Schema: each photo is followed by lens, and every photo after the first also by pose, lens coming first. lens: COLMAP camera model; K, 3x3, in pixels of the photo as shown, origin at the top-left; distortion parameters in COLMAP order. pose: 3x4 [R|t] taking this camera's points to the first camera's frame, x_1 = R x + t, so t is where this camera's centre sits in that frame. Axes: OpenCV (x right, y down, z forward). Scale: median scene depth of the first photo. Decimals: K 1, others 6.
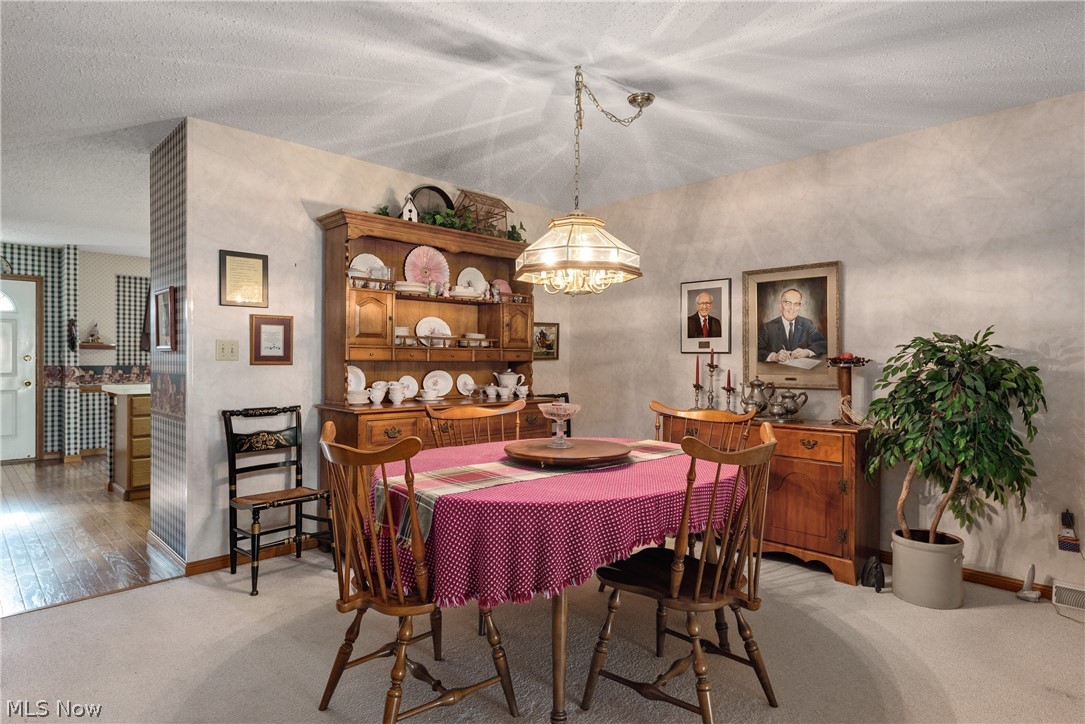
lens RADIAL K [[604.3, 0, 542.5], [0, 604.3, 362.0], [0, 0, 1]] dist [0.000722, 0.000682]
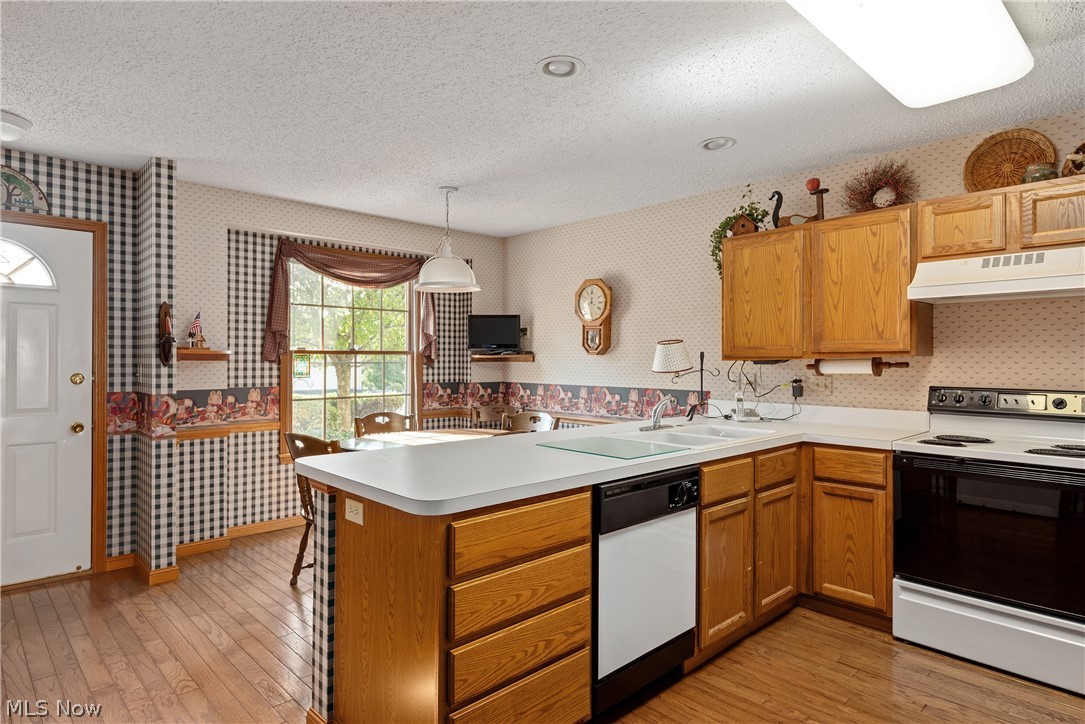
lens RADIAL K [[619.7, 0, 542.5], [0, 619.7, 358.2], [0, 0, 1]] dist [0.003722, -0.000151]
pose [[0.999912, -0.000119, -0.013244, -0.437122], [0.000042, 0.999983, -0.005790, -0.020486], [0.013245, 0.005789, 0.999896, 0.463797]]
